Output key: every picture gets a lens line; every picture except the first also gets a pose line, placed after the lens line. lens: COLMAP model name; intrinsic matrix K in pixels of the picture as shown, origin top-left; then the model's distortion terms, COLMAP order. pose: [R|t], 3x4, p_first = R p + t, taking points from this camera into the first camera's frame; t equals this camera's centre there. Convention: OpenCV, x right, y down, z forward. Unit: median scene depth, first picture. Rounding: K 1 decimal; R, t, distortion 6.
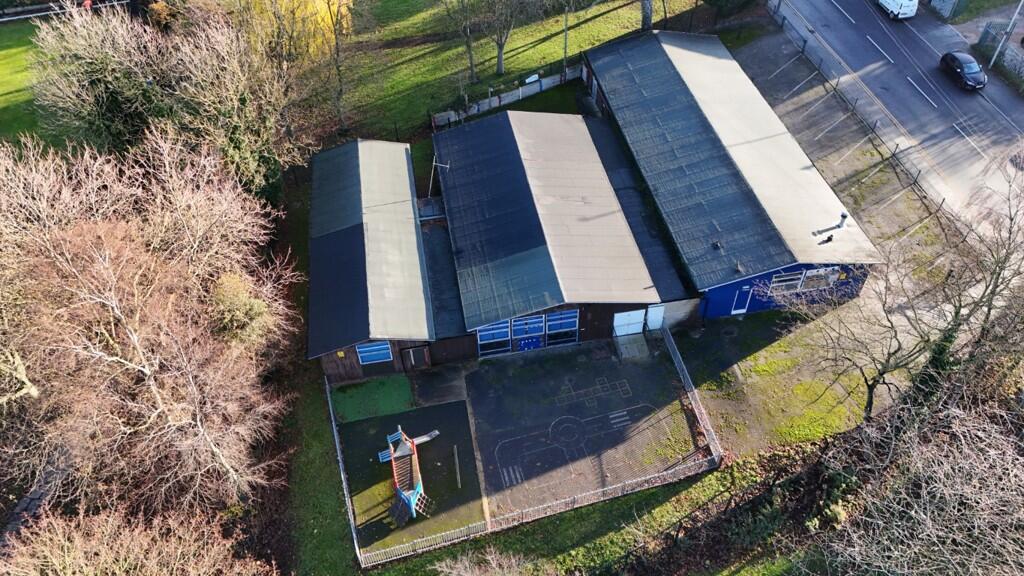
lens RADIAL K [[726.5, 0, 512.0], [0, 726.5, 288.0], [0, 0, 1]] dist [0.074830, -0.068138]
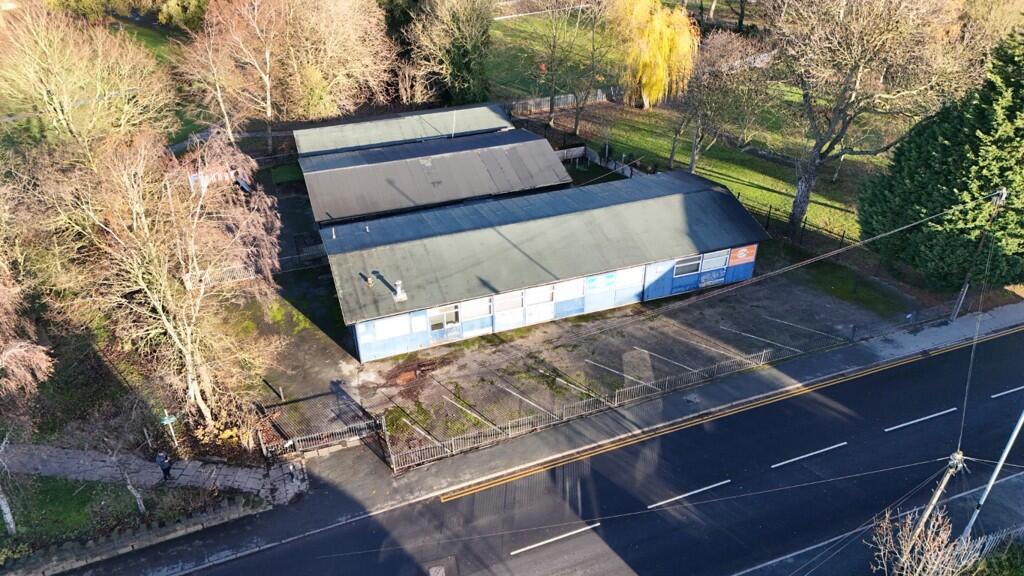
lens RADIAL K [[726.5, 0, 512.0], [0, 726.5, 288.0], [0, 0, 1]] dist [0.074830, -0.068138]
pose [[0.166269, 0.569345, -0.805109, 1.269175], [-0.716889, 0.630407, 0.297752, -0.493825], [0.677070, 0.527667, 0.512974, 0.648517]]
